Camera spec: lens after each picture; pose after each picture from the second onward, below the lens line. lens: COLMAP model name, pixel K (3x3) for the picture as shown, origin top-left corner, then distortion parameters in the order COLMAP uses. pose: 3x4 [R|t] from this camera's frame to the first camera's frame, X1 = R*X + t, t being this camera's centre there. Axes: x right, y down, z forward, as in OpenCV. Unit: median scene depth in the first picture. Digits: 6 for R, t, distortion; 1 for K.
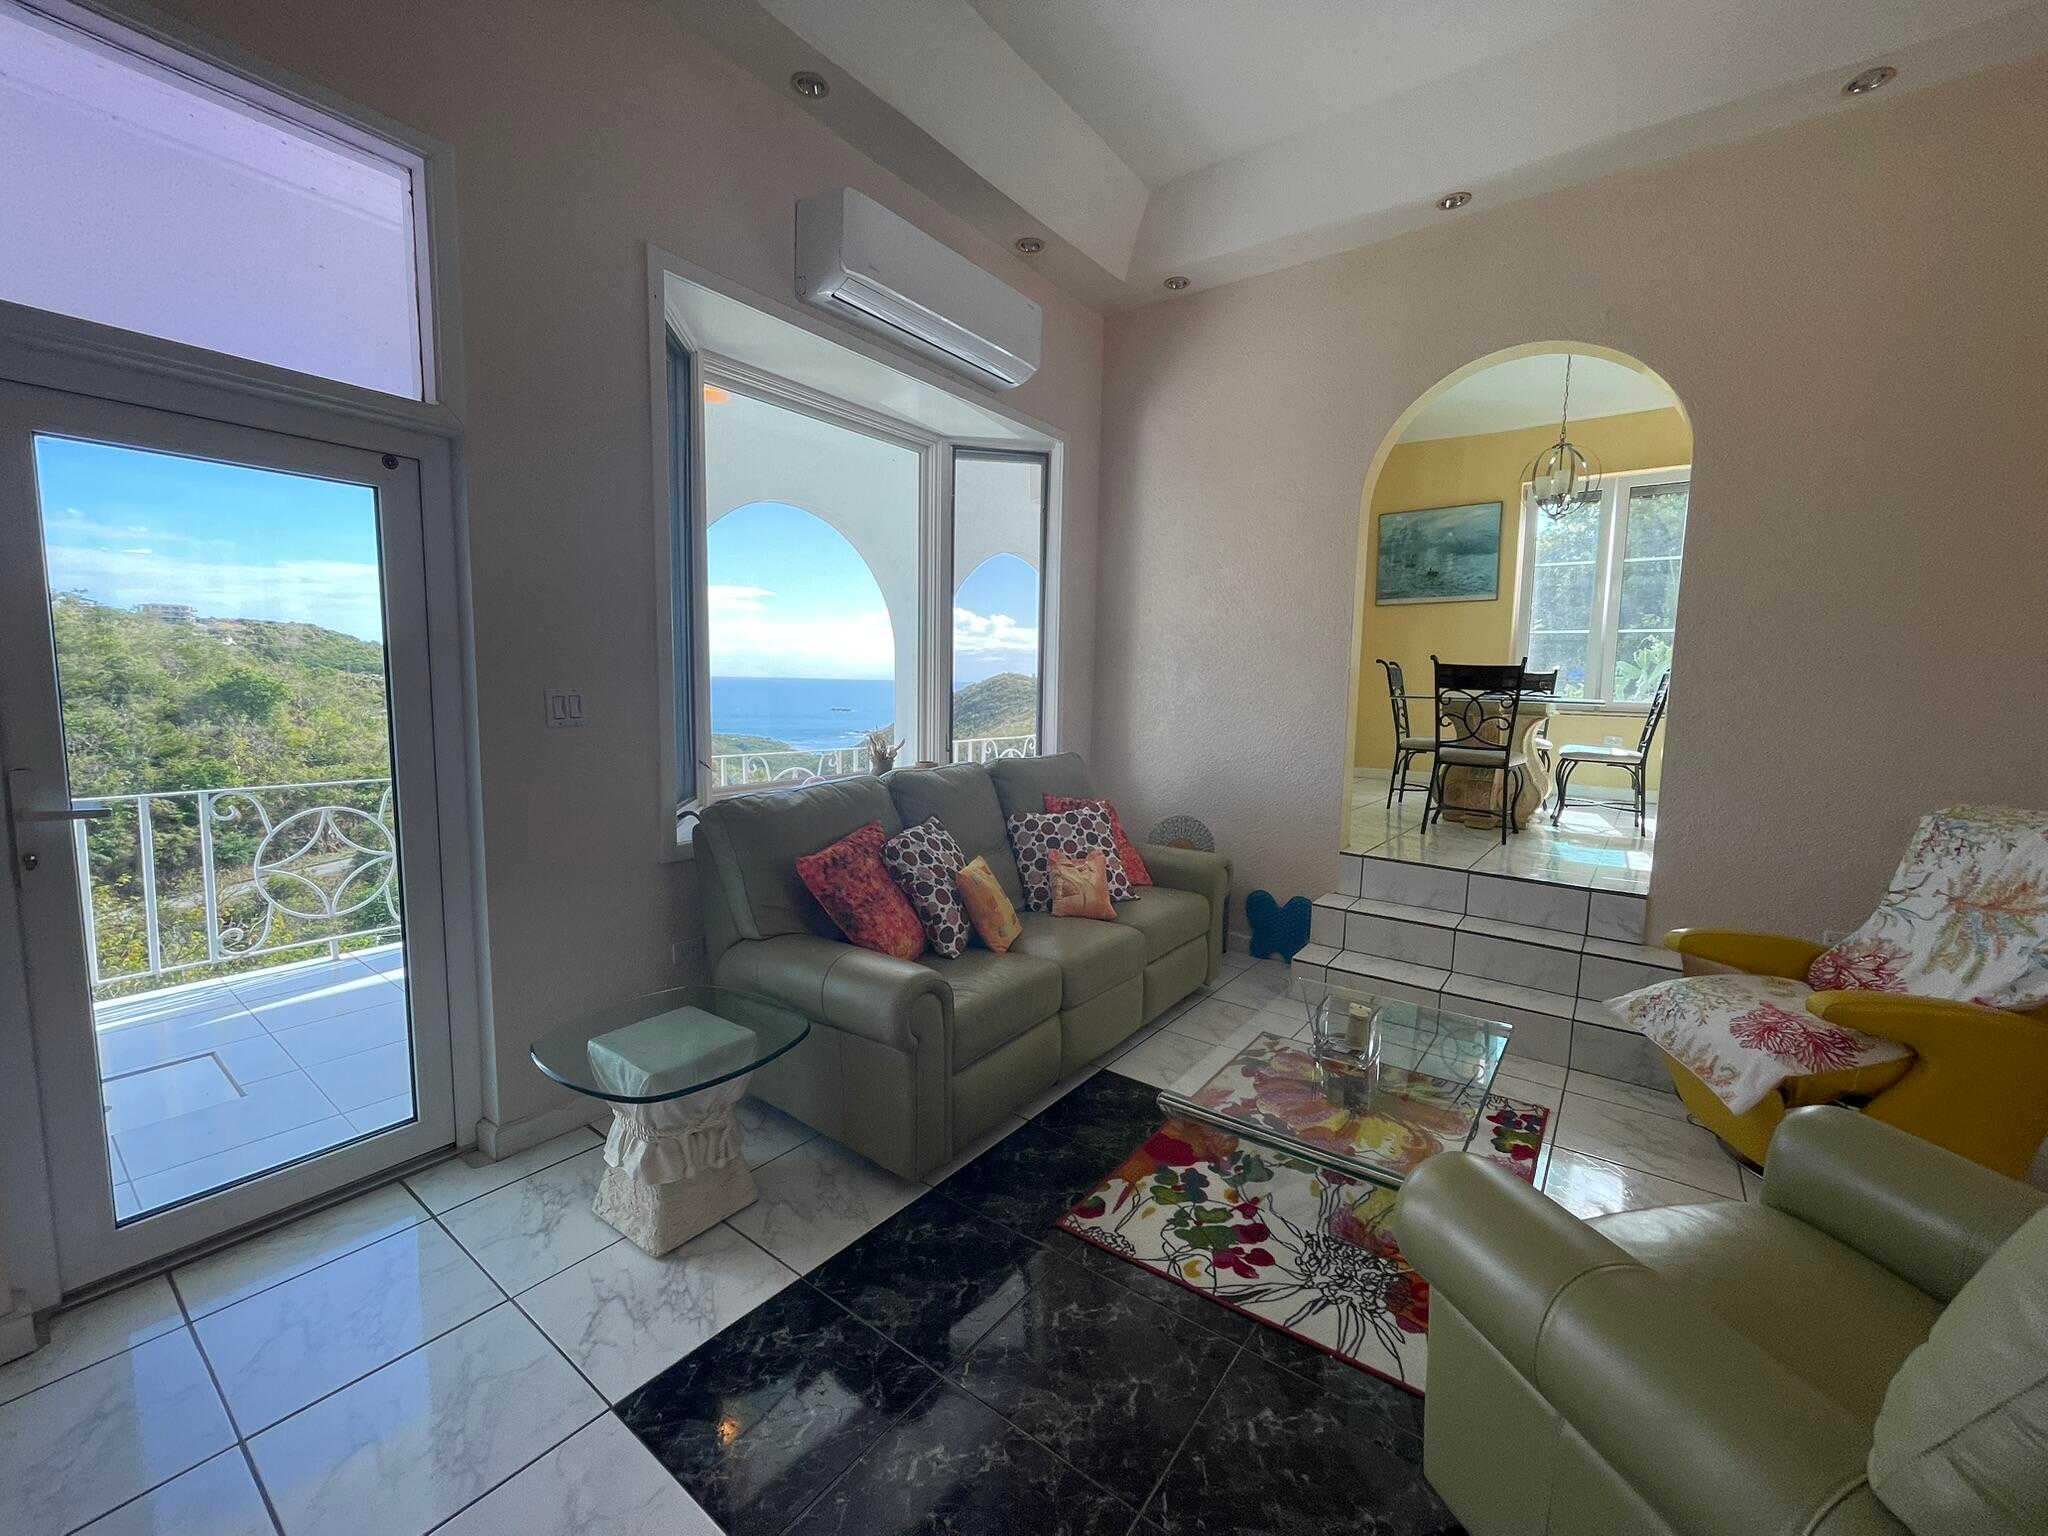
lens RADIAL K [[830.7, 0, 1019.0], [0, 830.7, 768.0], [0, 0, 1]] dist [-0.002127, 0.000700]
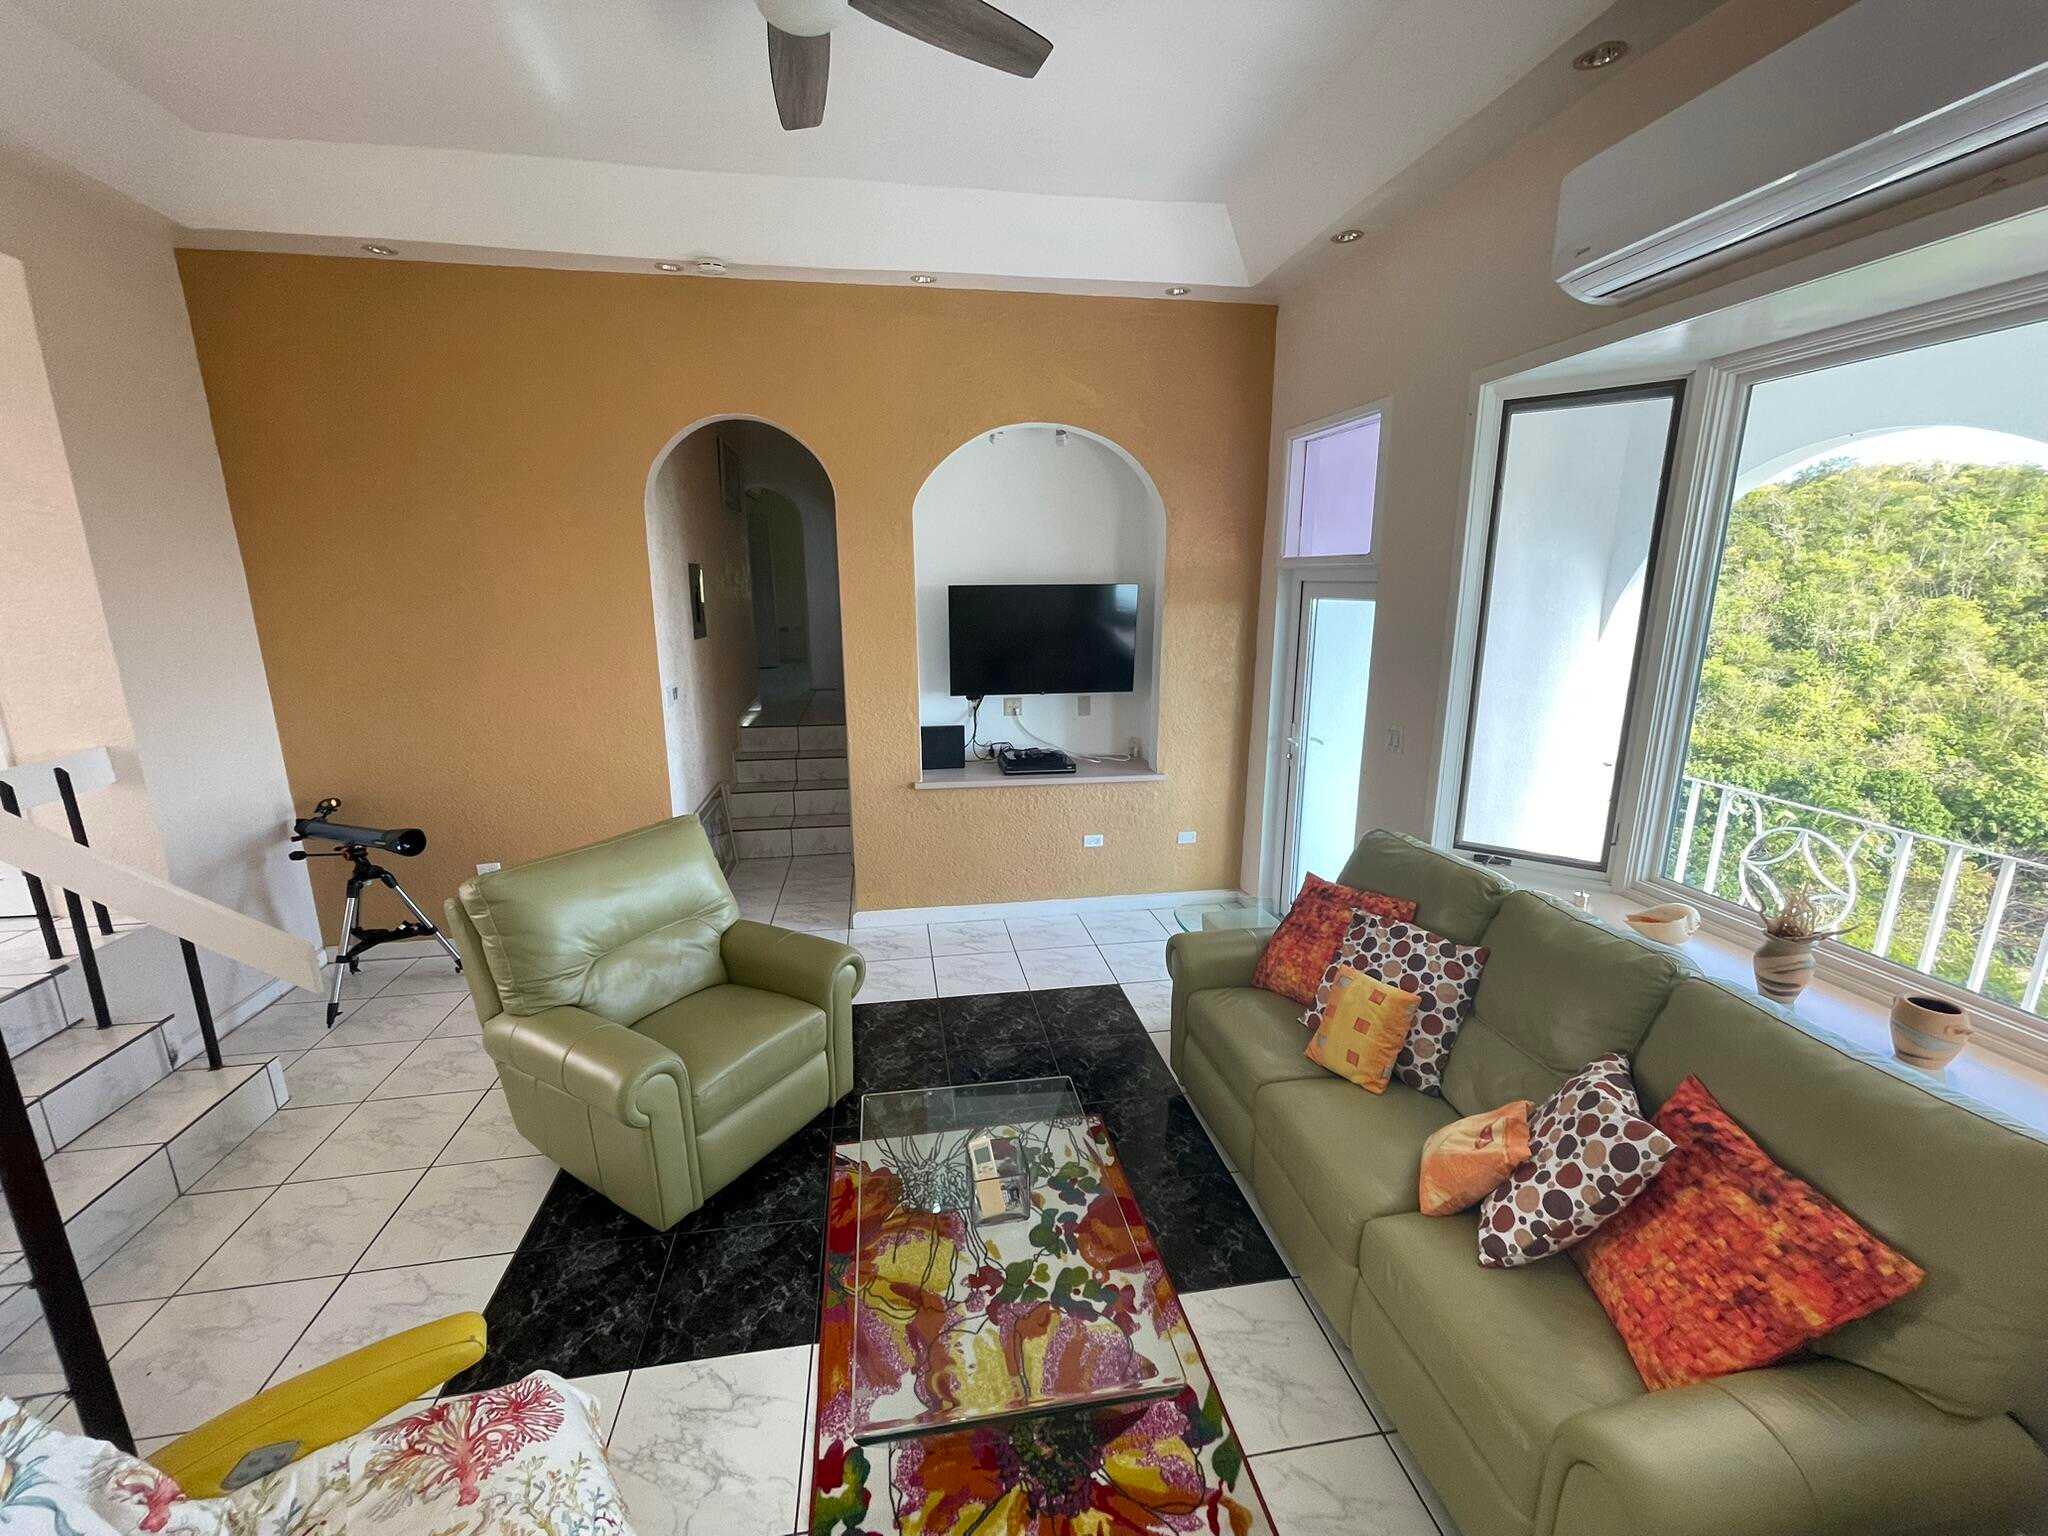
lens RADIAL K [[830.7, 0, 1017.1], [0, 830.7, 775.5], [0, 0, 1]] dist [-0.002127, 0.000700]
pose [[-0.693201, 0.150580, -0.704839, 0.794306], [-0.088986, 0.952570, 0.291020, -0.313003], [0.715230, 0.264456, -0.646923, 1.234929]]
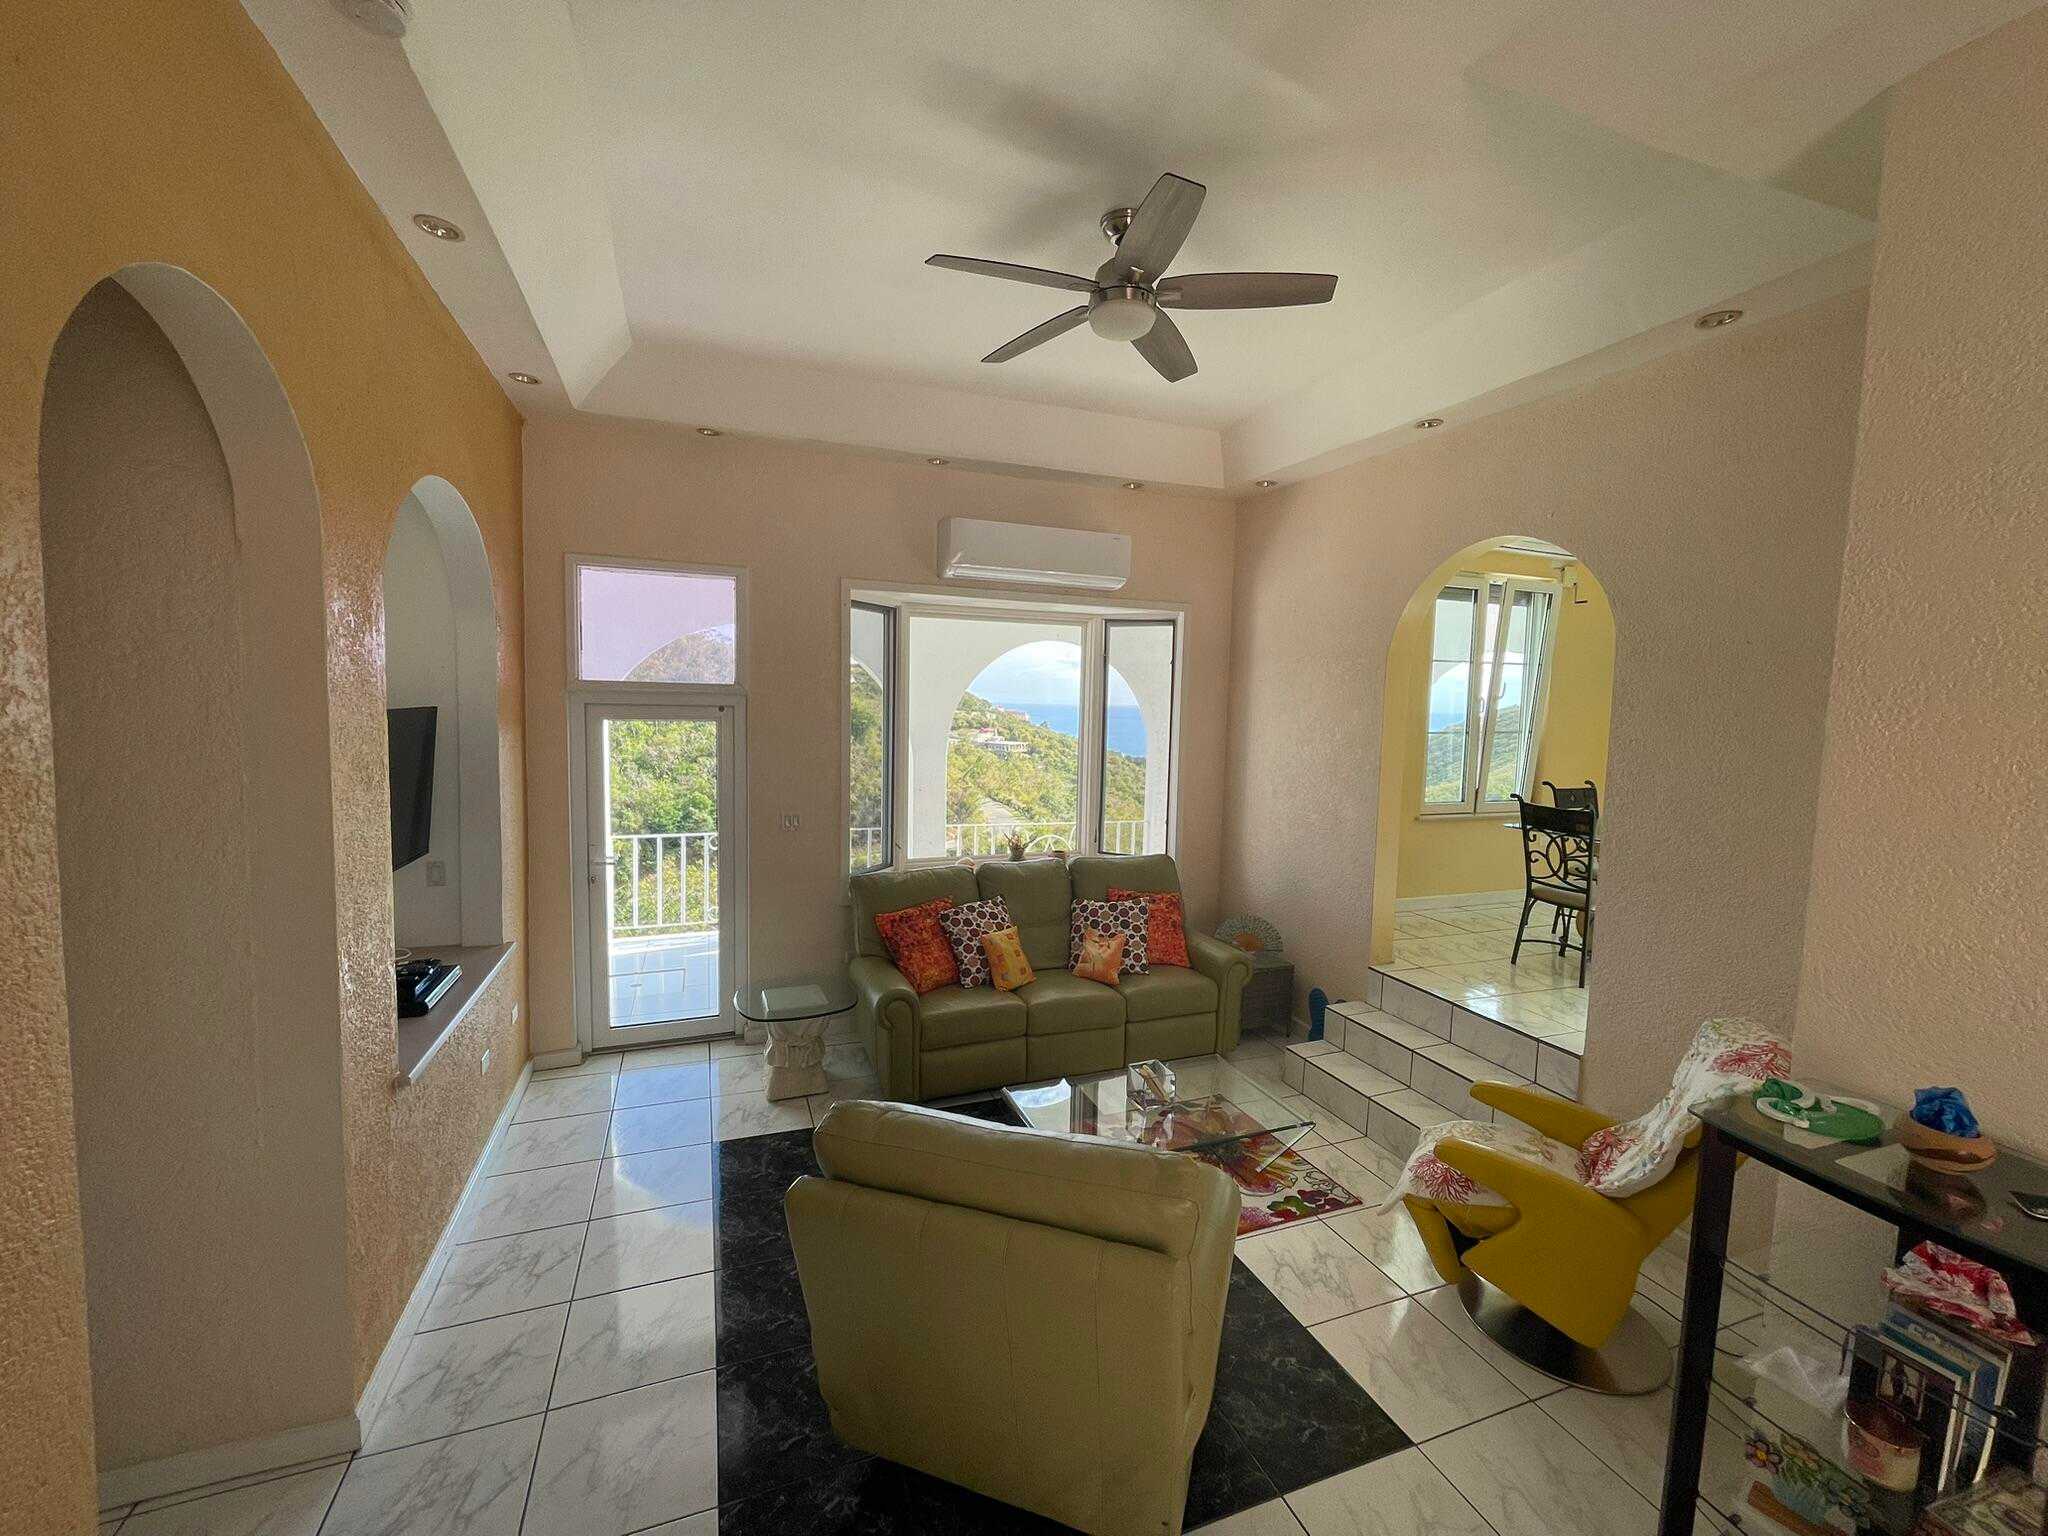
lens RADIAL K [[830.7, 0, 1022.3], [0, 830.7, 770.6], [0, 0, 1]] dist [-0.002127, 0.000700]
pose [[0.847432, 0.046658, -0.528850, 0.787581], [-0.063637, 0.997876, -0.013935, -0.165767], [0.527076, 0.045464, 0.848601, -0.315277]]
